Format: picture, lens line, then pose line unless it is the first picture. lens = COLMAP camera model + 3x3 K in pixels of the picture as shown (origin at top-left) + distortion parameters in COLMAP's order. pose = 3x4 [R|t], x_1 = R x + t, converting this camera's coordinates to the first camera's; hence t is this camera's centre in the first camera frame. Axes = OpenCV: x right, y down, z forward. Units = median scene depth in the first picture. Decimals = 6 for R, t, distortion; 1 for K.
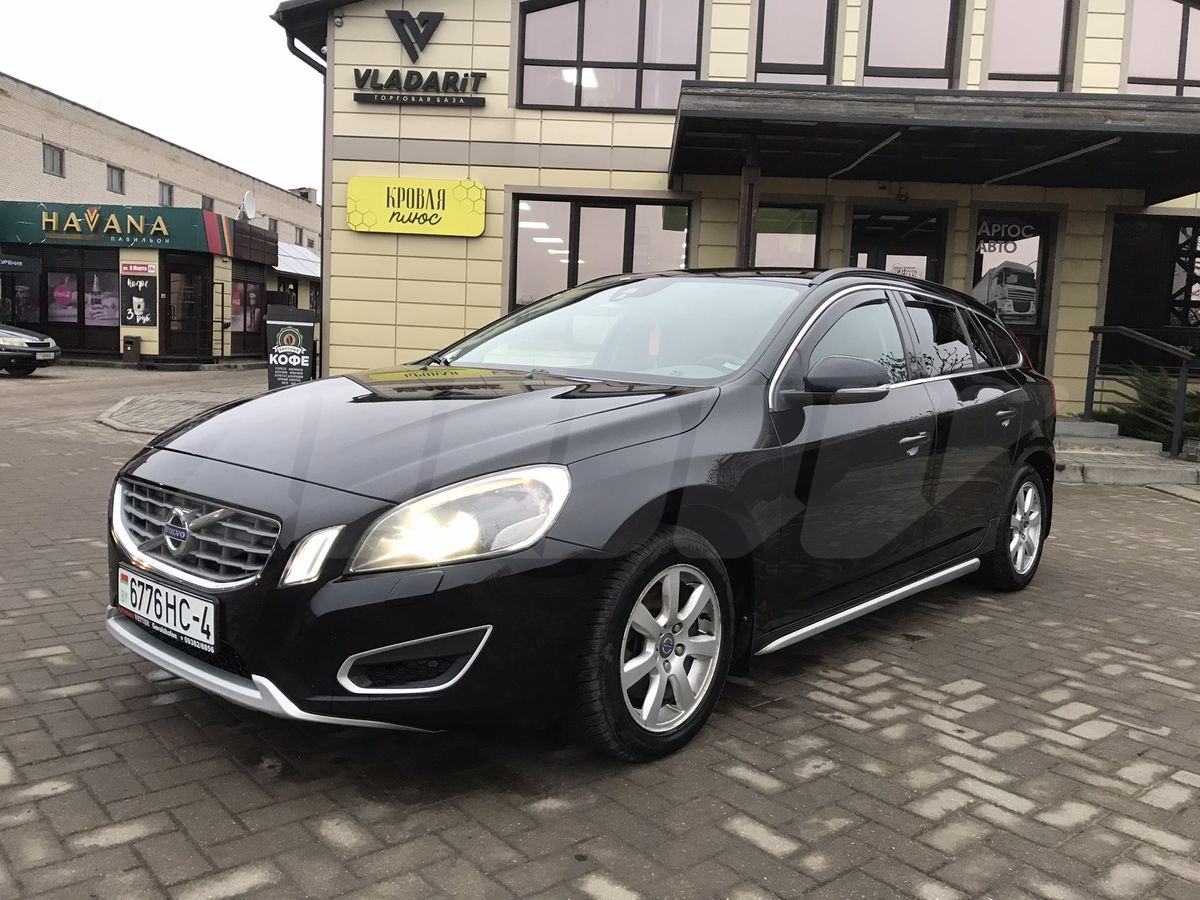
lens RADIAL K [[992.0, 0, 598.7], [0, 992.0, 435.4], [0, 0, 1]] dist [0.010437, 0.011158]
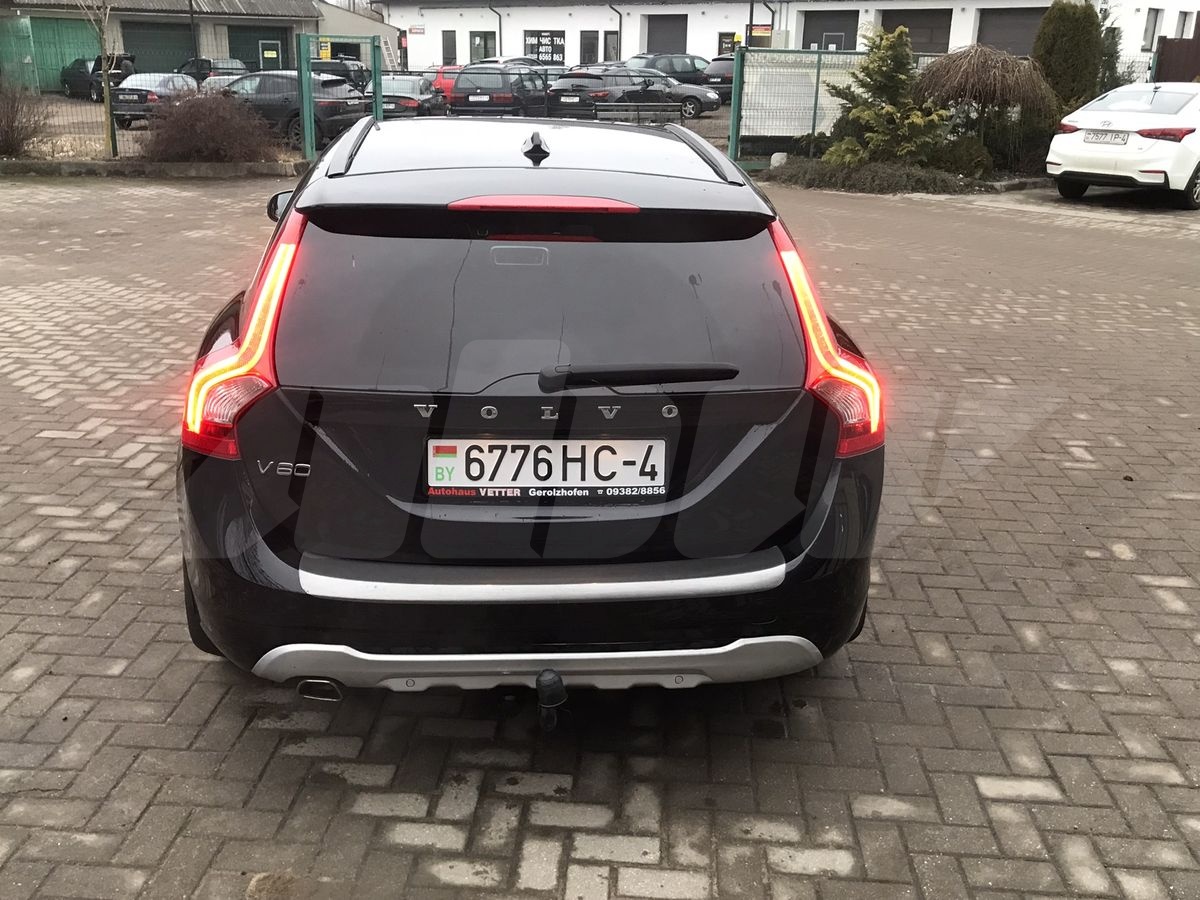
lens RADIAL K [[1144.7, 0, 597.2], [0, 1144.7, 446.5], [0, 0, 1]] dist [0.014153, -0.001252]
pose [[-0.690565, 0.175437, -0.701670, 1.088978], [-0.119510, 0.929123, 0.349926, -0.339334], [0.713328, 0.325503, -0.620654, 2.294187]]
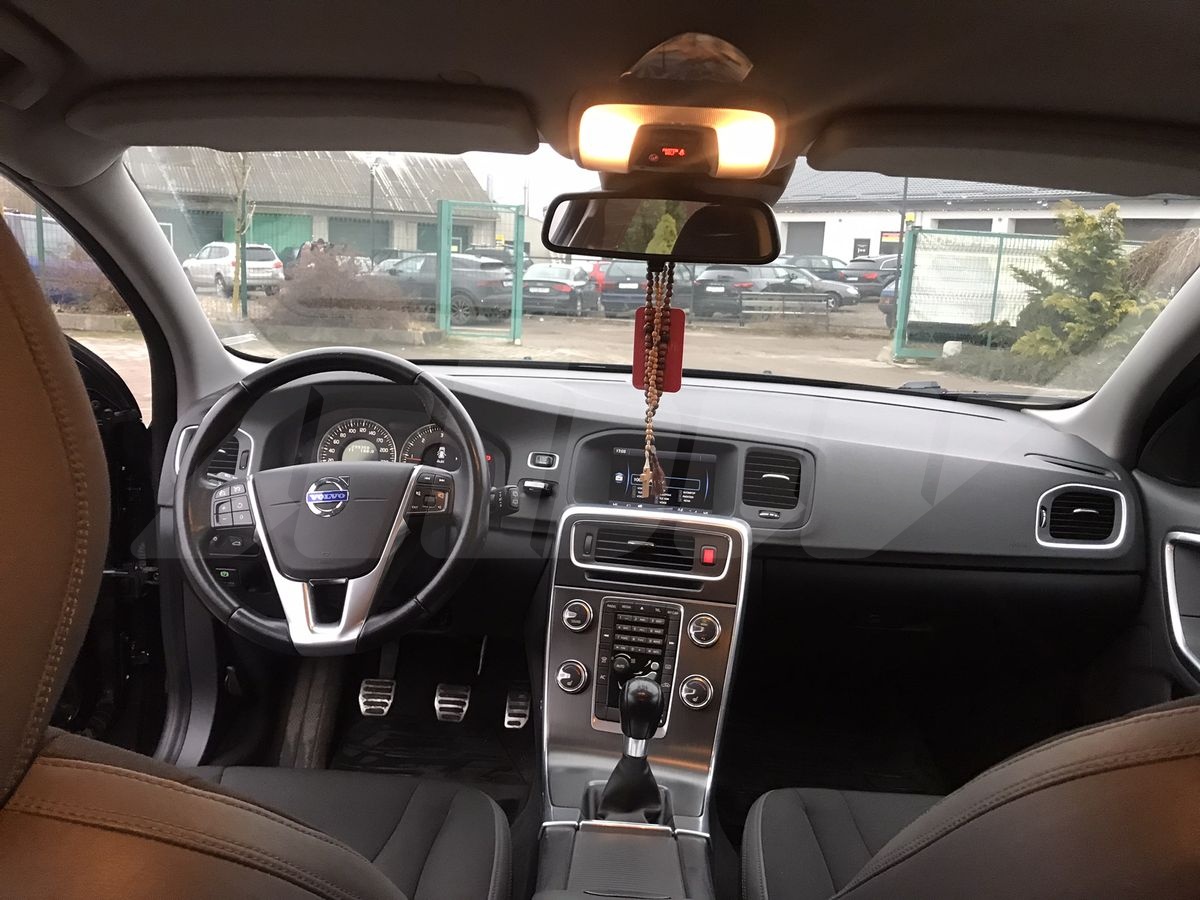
lens RADIAL K [[988.6, 0, 579.1], [0, 988.6, 447.3], [0, 0, 1]] dist [0.000520, -0.006120]
pose [[-0.790323, 0.032638, -0.611821, 0.306278], [-0.138409, 0.963256, 0.230177, -0.154054], [0.596852, 0.266596, -0.756765, 1.459144]]
